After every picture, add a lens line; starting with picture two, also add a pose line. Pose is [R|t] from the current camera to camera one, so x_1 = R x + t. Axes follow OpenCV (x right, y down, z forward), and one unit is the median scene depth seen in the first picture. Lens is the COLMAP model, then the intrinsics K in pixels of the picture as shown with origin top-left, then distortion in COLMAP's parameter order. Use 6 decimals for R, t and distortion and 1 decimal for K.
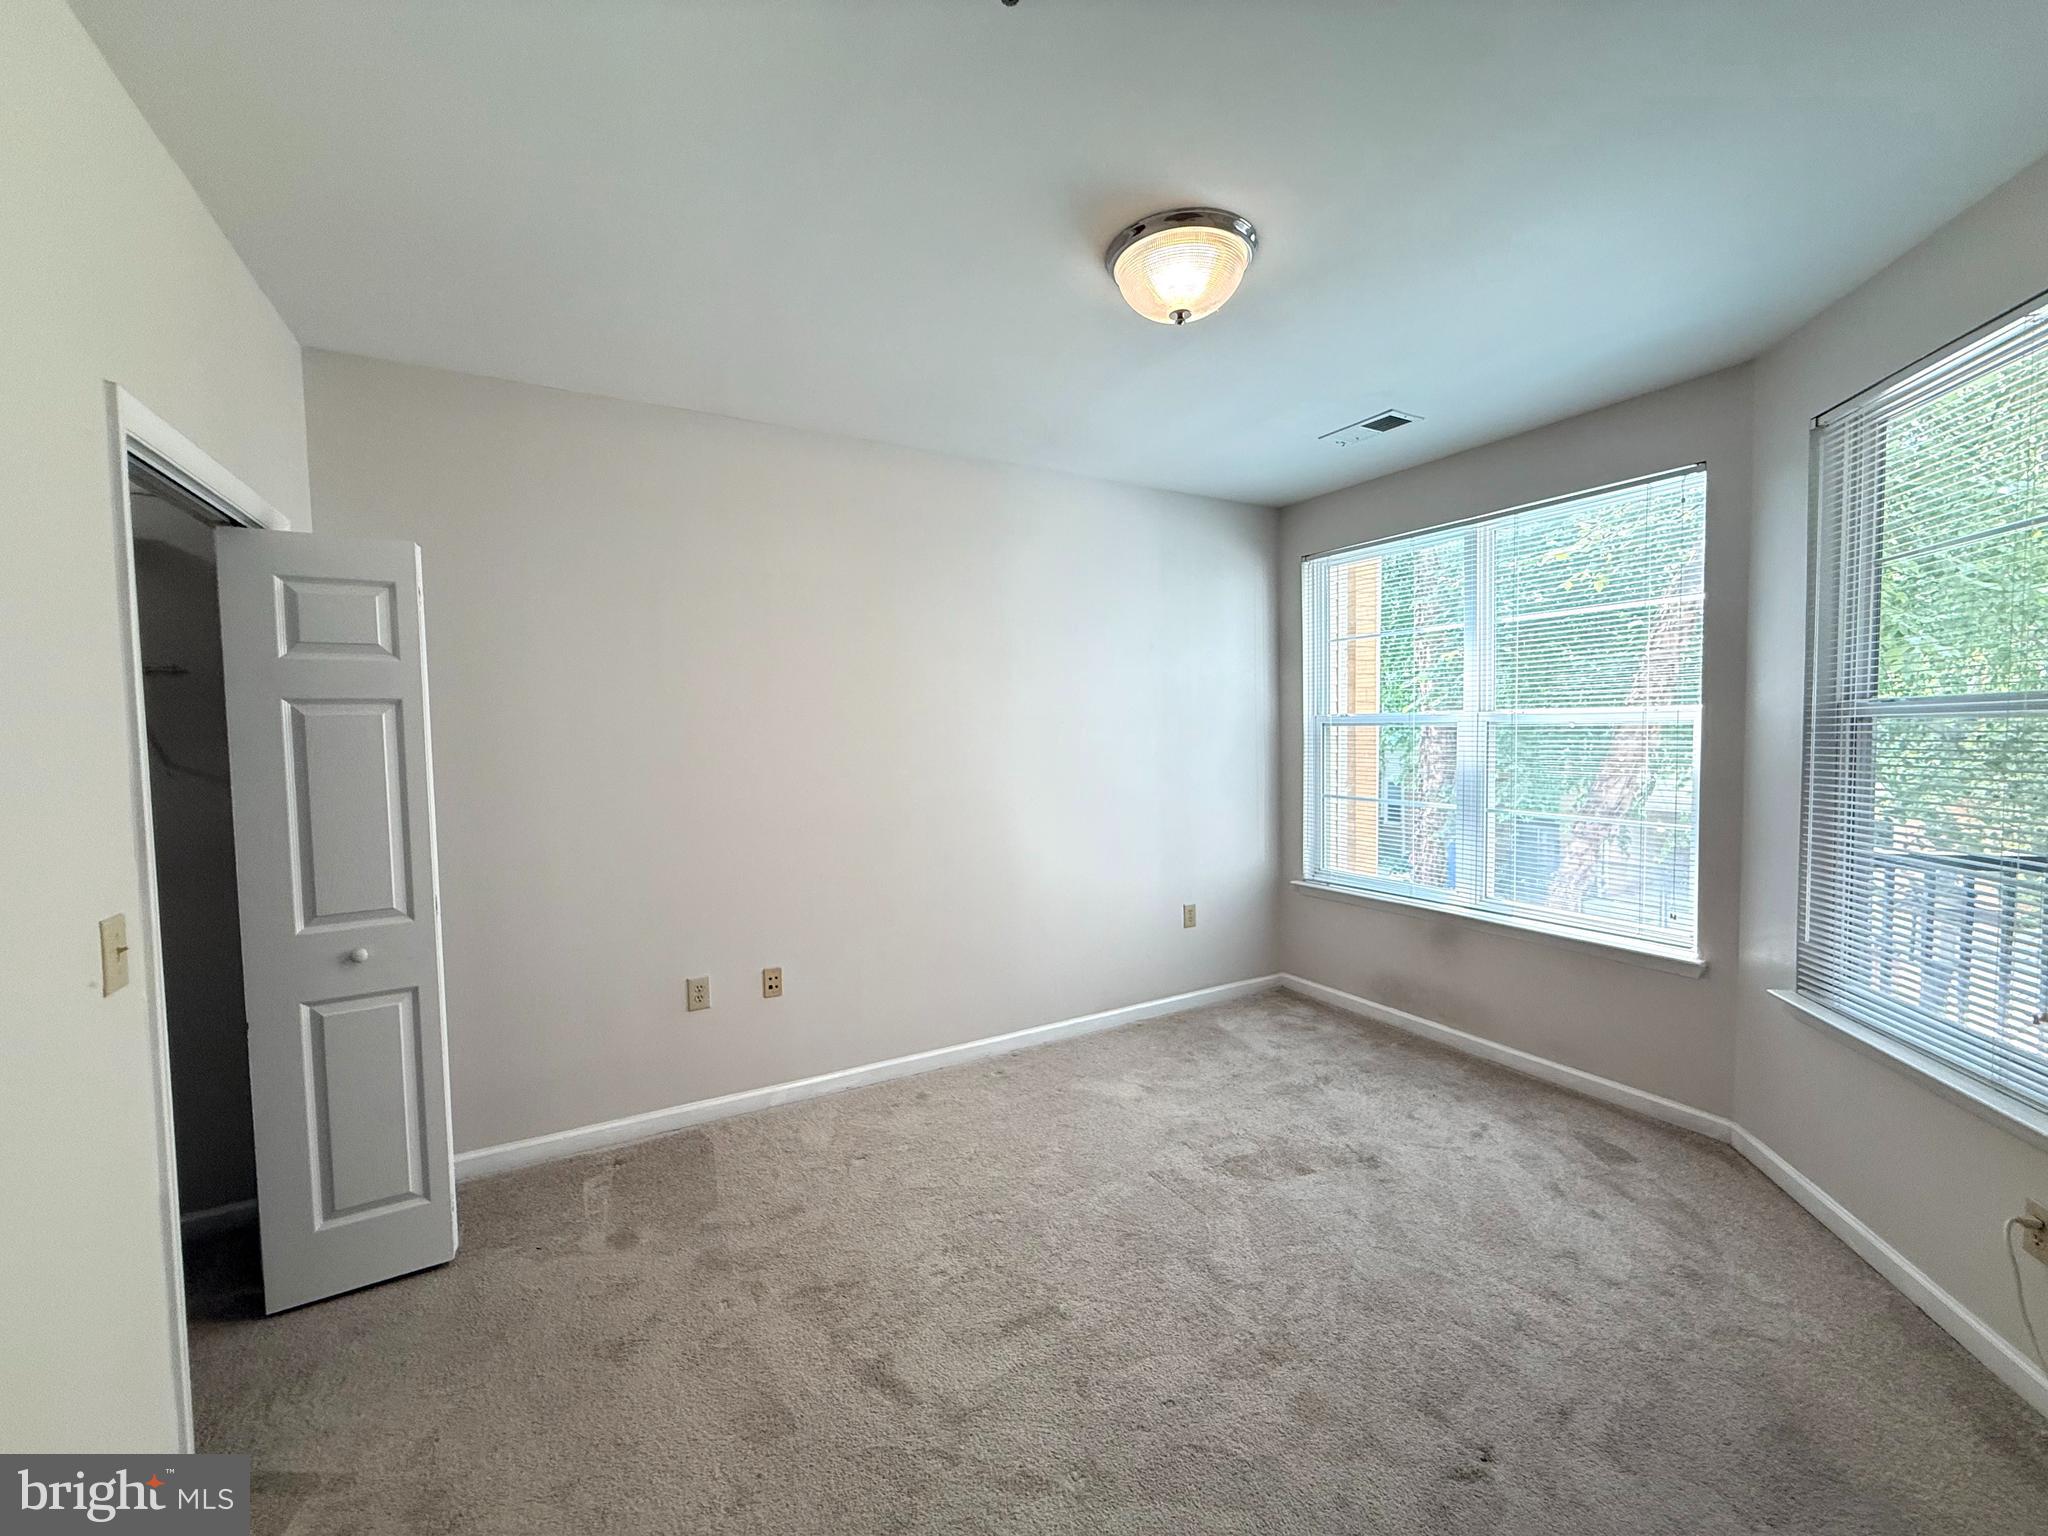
lens RADIAL K [[812.6, 0, 1017.5], [0, 812.6, 767.9], [0, 0, 1]] dist [-0.003477, -0.000766]
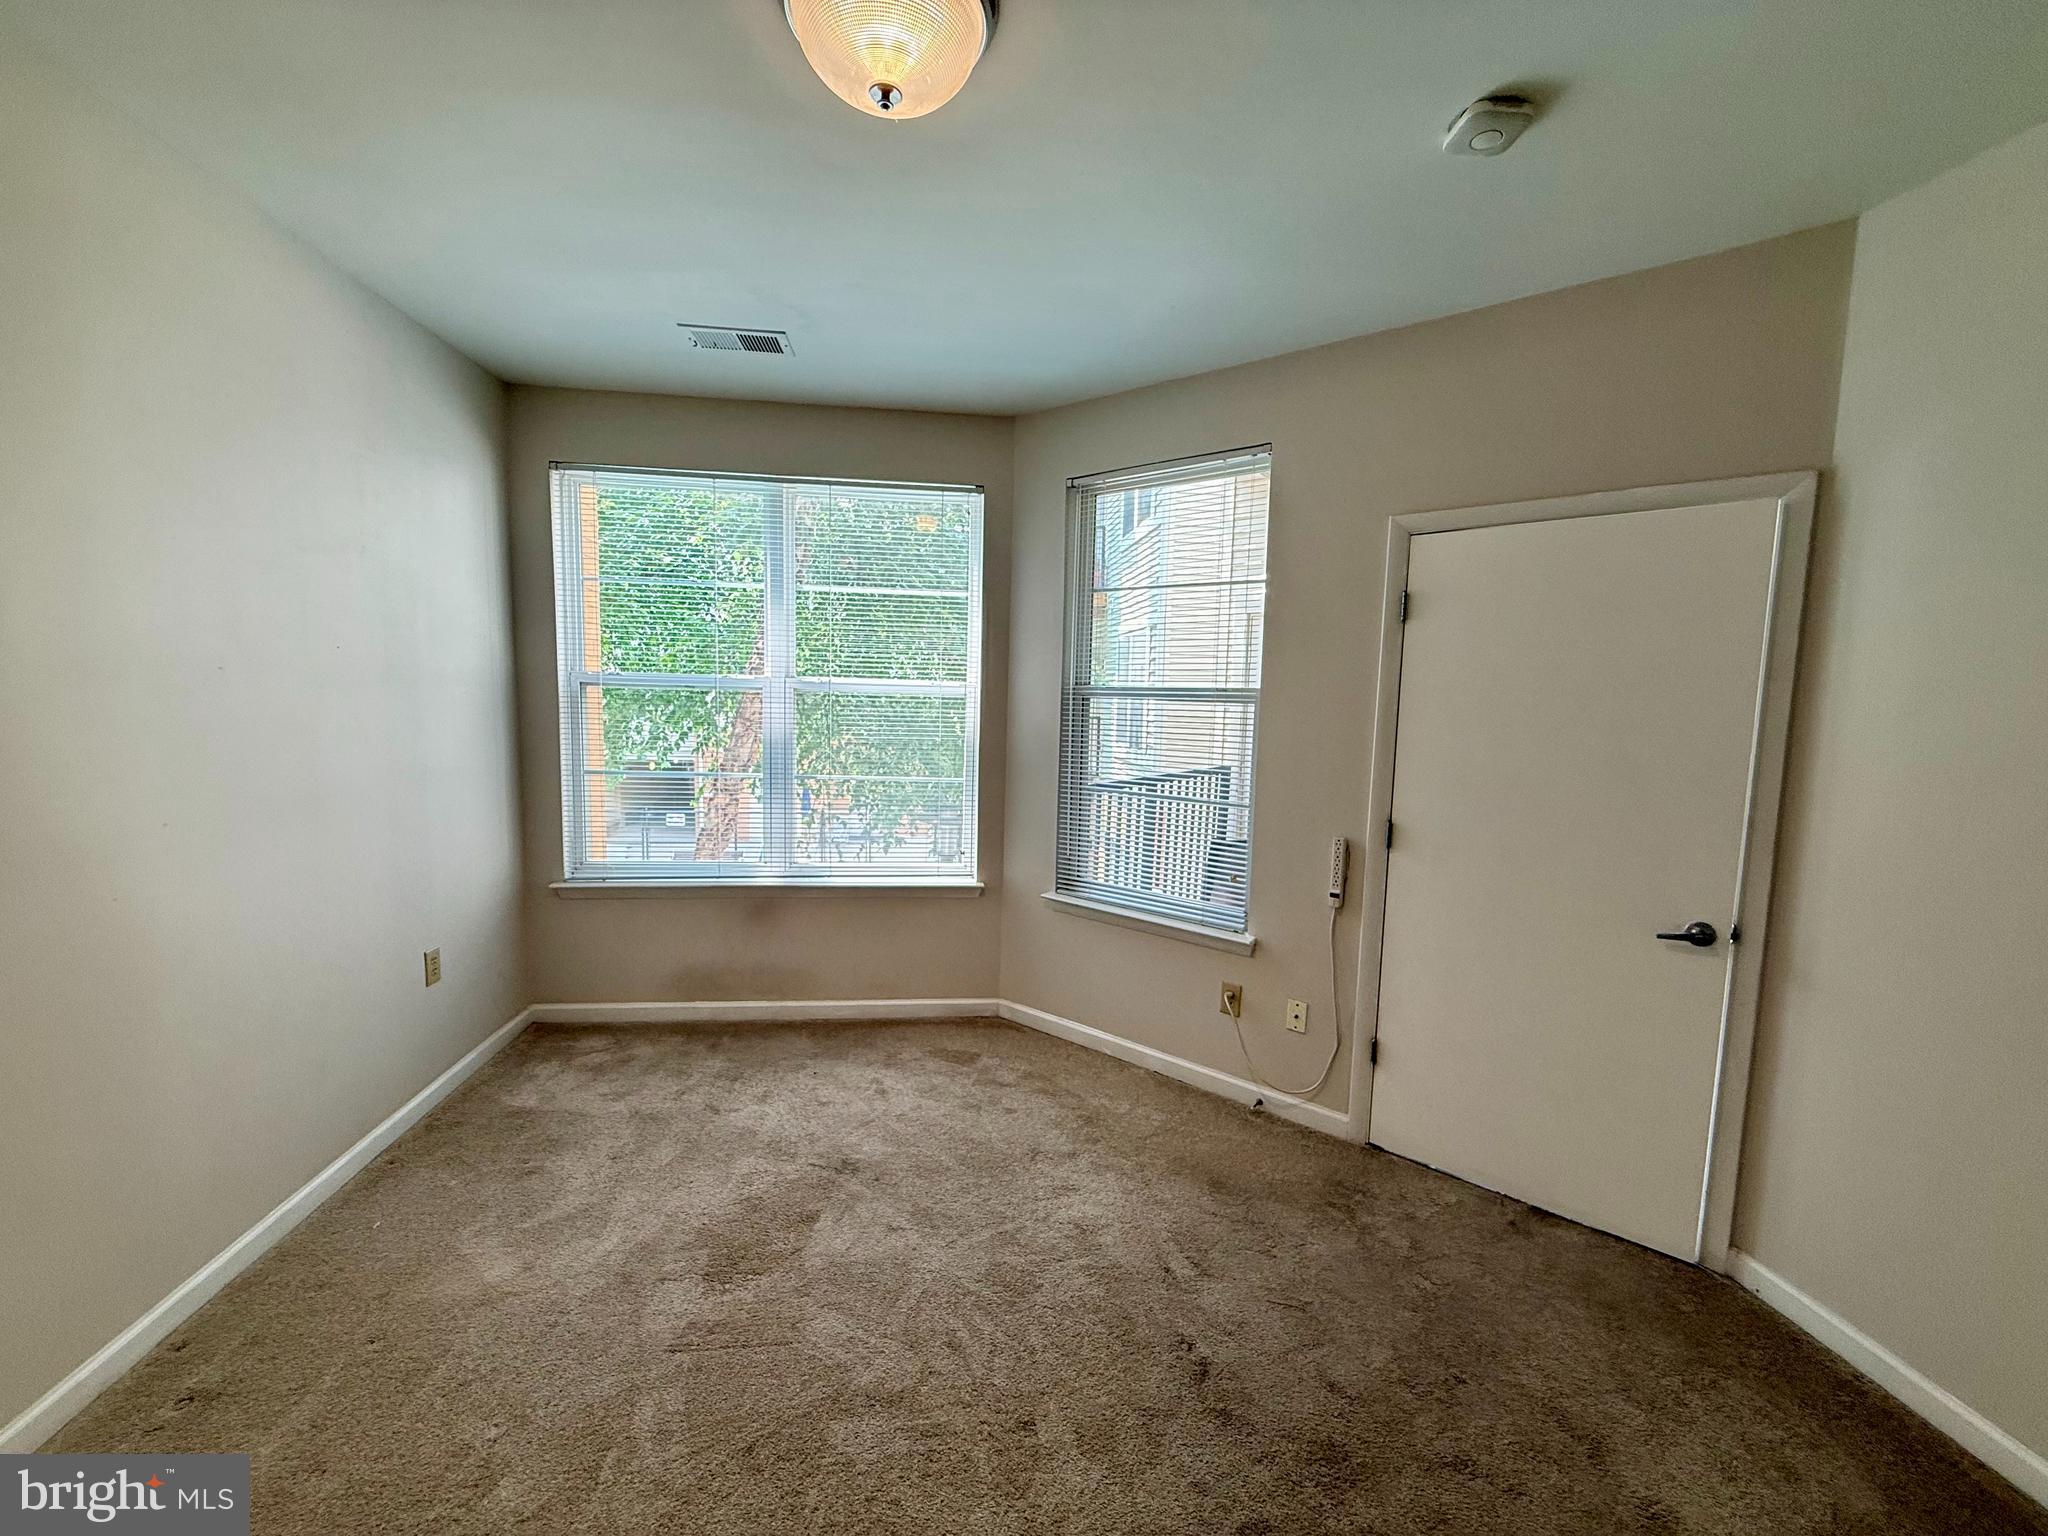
lens RADIAL K [[812.6, 0, 1017.5], [0, 812.6, 767.9], [0, 0, 1]] dist [-0.003477, -0.000766]
pose [[0.391592, -0.064576, 0.917870, -0.282040], [0.012754, 0.997819, 0.064760, -0.024756], [-0.920051, -0.013653, 0.391561, 0.424307]]
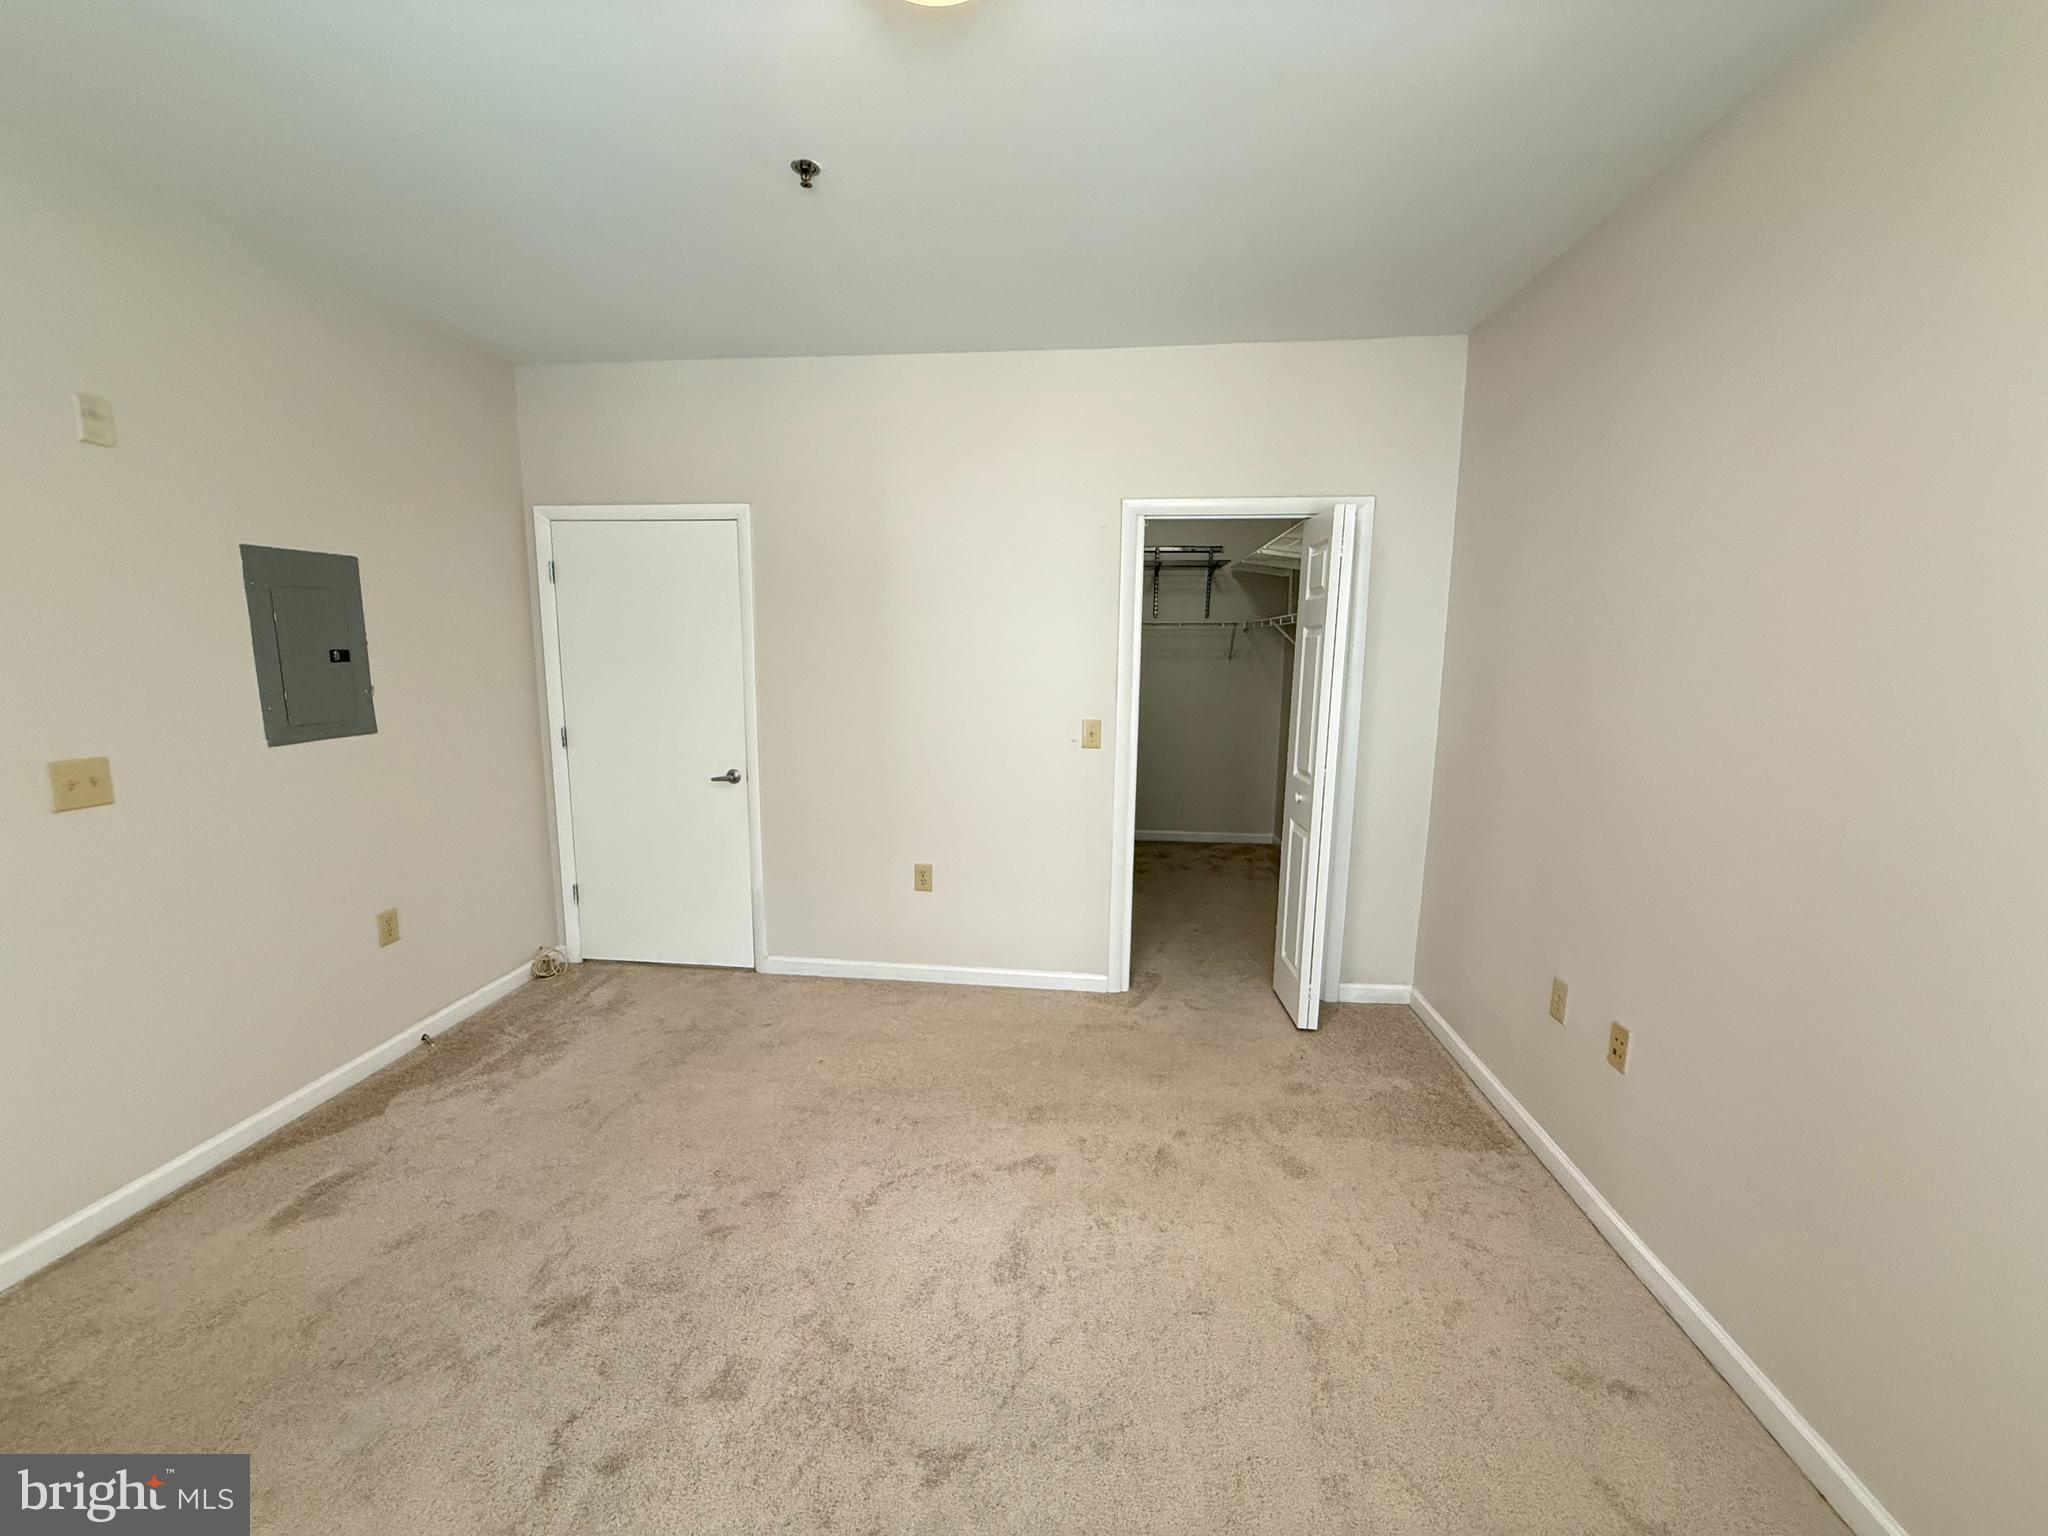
lens RADIAL K [[812.6, 0, 1017.5], [0, 812.6, 767.9], [0, 0, 1]] dist [-0.003477, -0.000766]
pose [[-0.575700, 0.131995, -0.806936, 0.502892], [-0.036226, 0.981798, 0.186443, -0.059921], [0.816858, 0.136568, -0.560440, 1.000868]]
